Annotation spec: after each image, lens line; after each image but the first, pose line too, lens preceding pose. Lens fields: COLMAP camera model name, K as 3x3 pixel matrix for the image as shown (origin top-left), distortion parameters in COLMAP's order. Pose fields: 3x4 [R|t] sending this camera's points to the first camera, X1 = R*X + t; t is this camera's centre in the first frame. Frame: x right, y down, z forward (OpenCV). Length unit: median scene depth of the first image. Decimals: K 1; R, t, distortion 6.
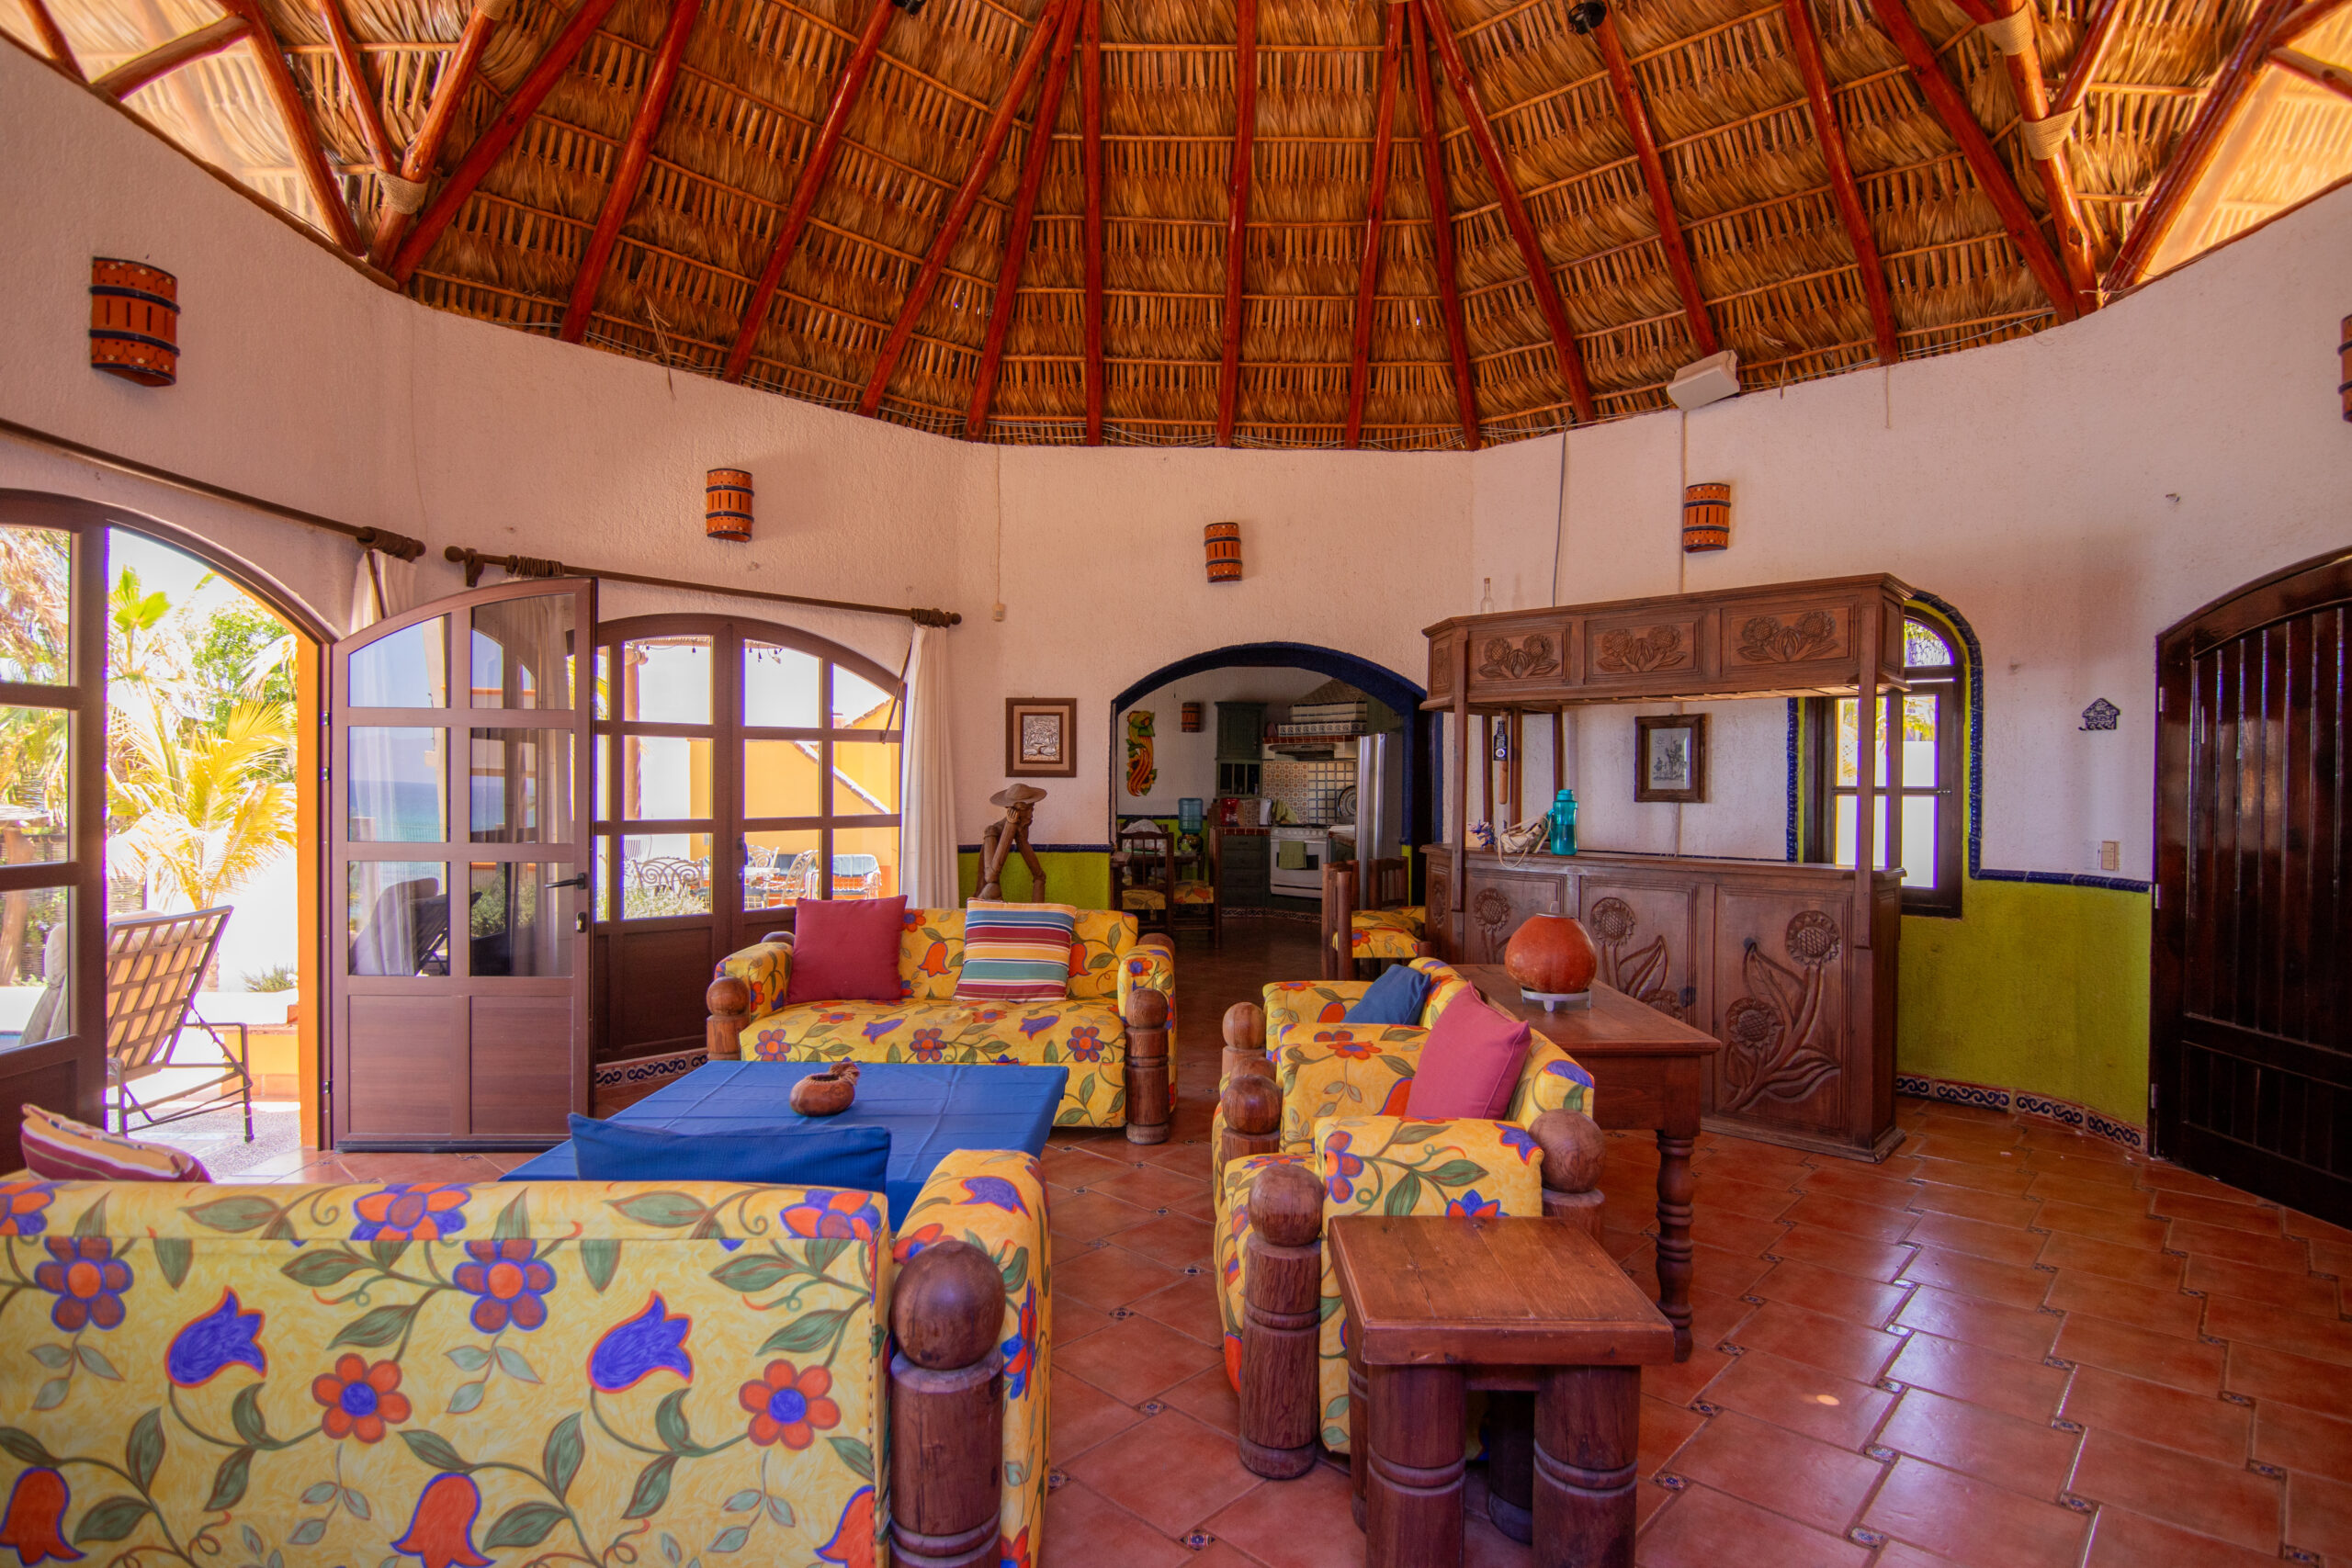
lens RADIAL K [[1196.9, 0, 1175.3], [0, 1196.9, 787.3], [0, 0, 1]] dist [0.000991, 0.000026]
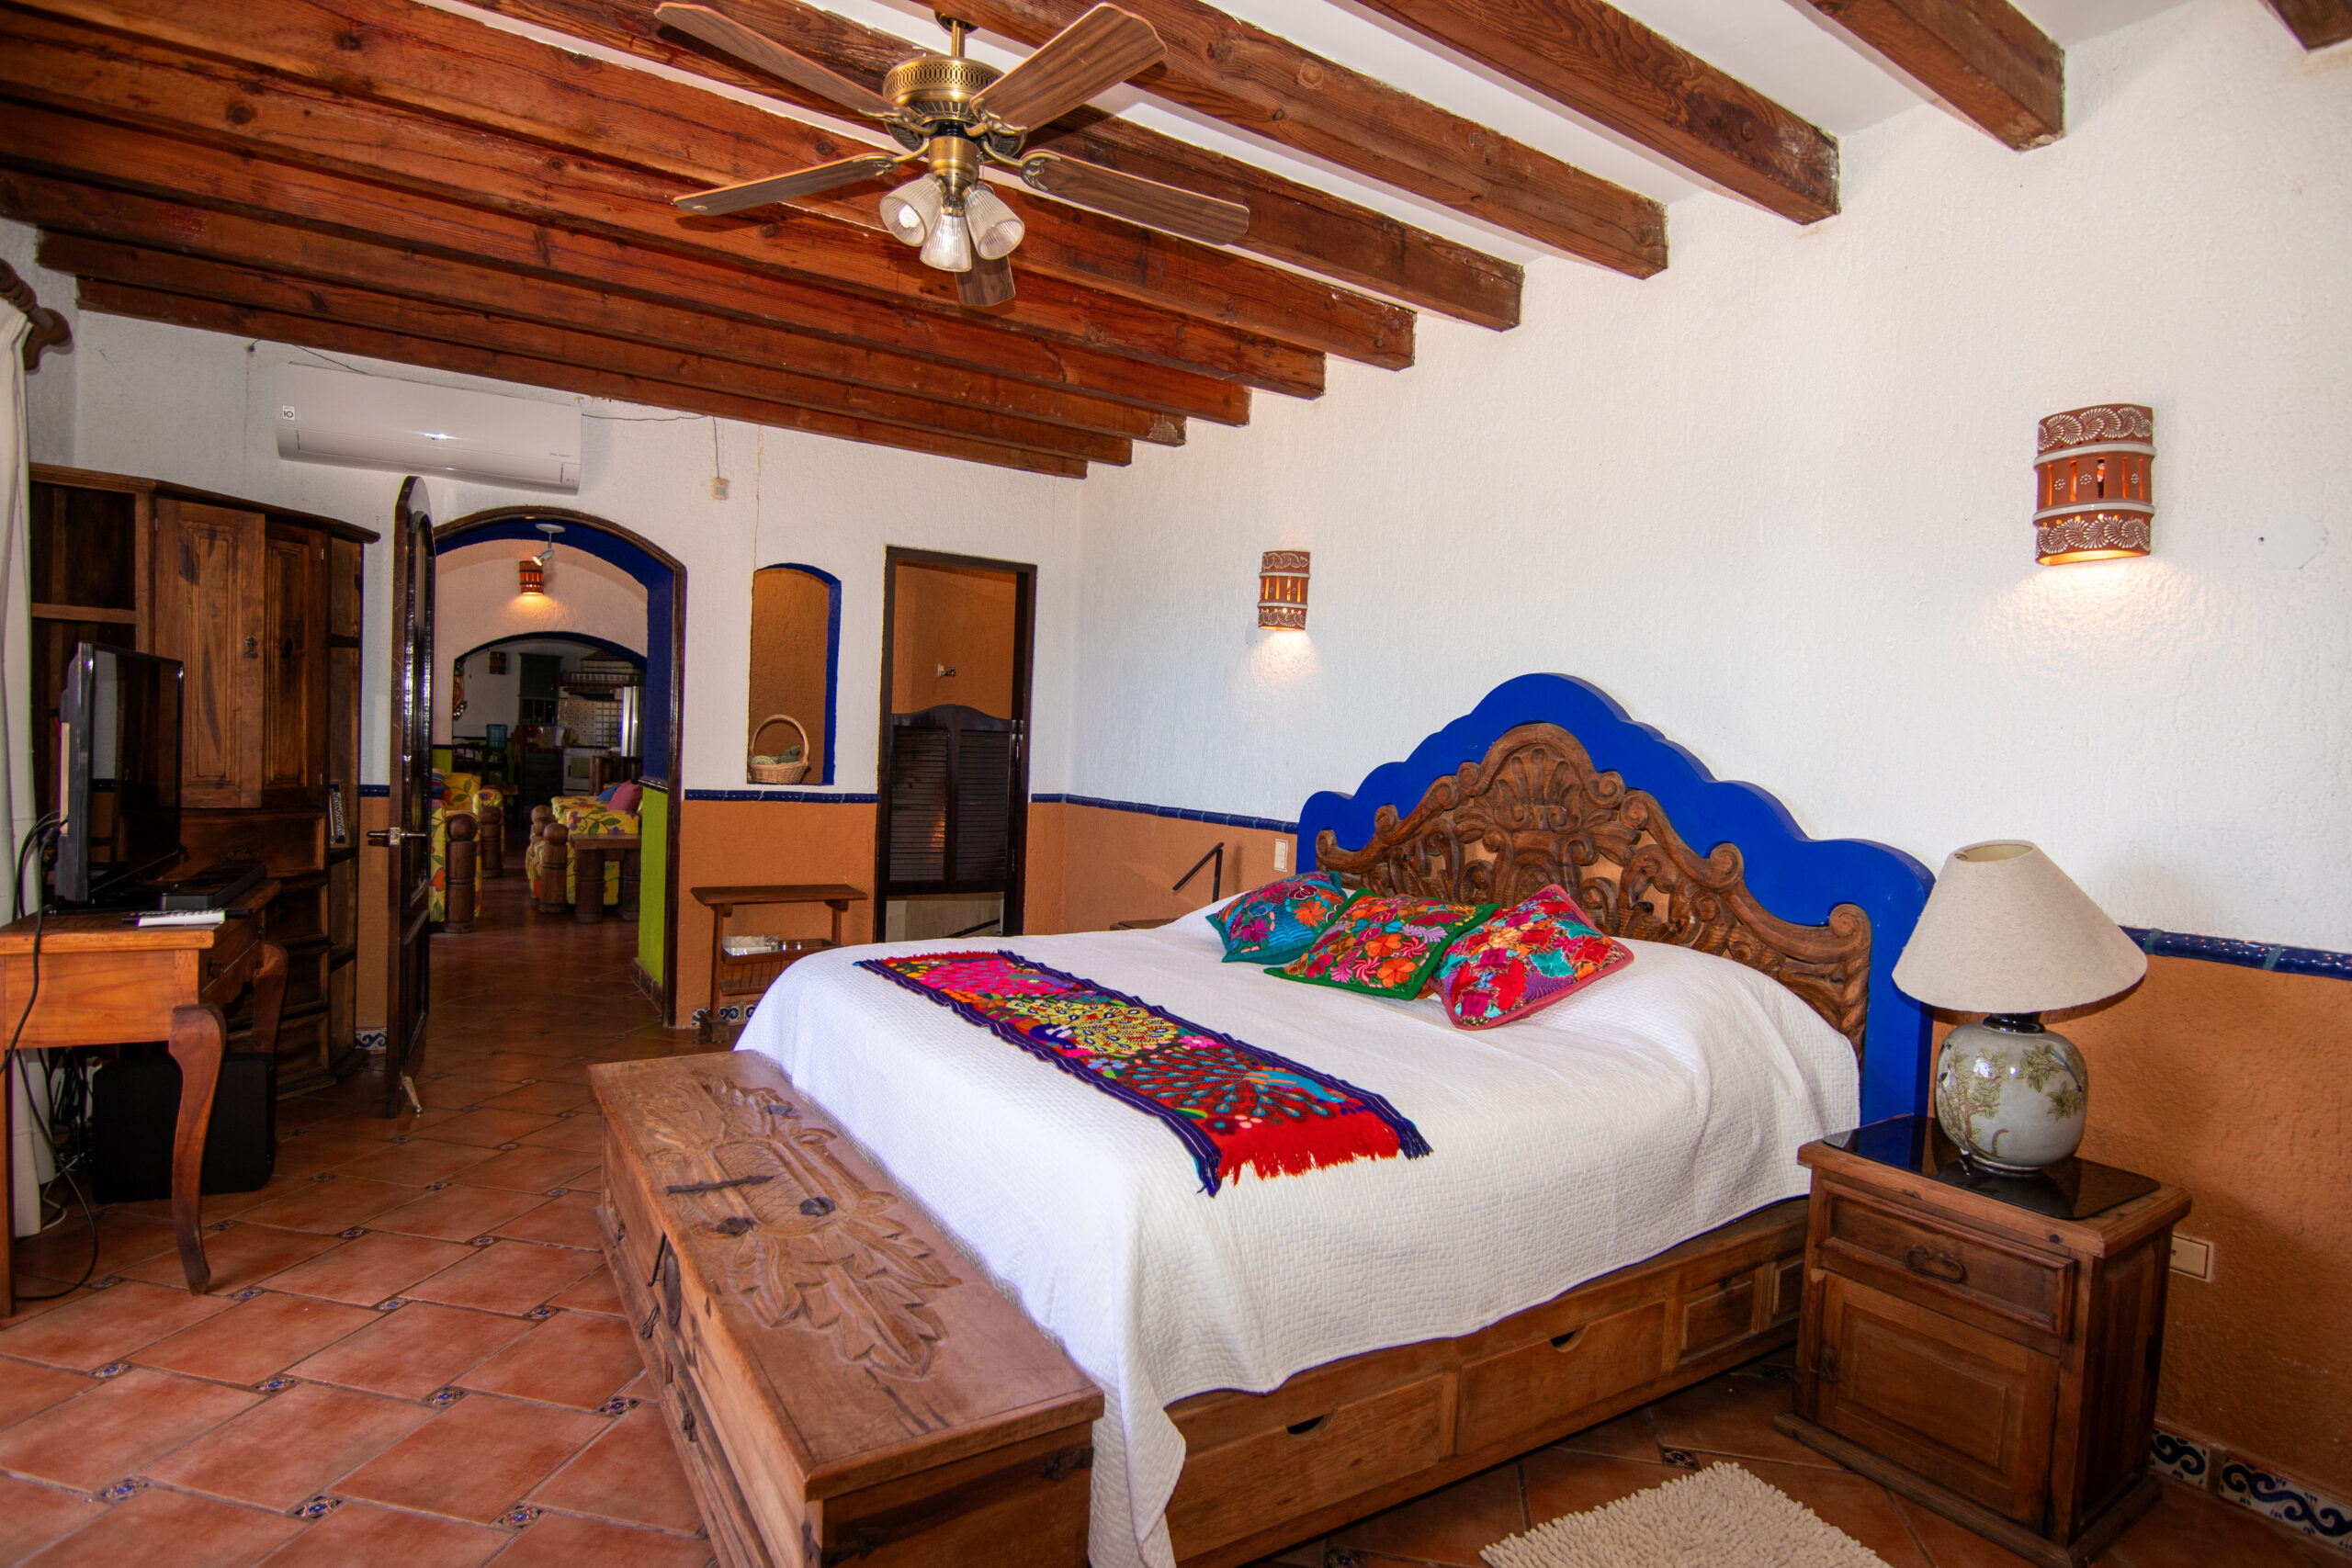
lens RADIAL K [[1196.9, 0, 1180.0], [0, 1196.9, 780.7], [0, 0, 1]] dist [0.000991, 0.000026]
pose [[0.853722, 0.010291, 0.520628, -0.041696], [-0.030257, 0.999096, 0.029867, 0.011867], [-0.519850, -0.041250, 0.853261, -0.710830]]
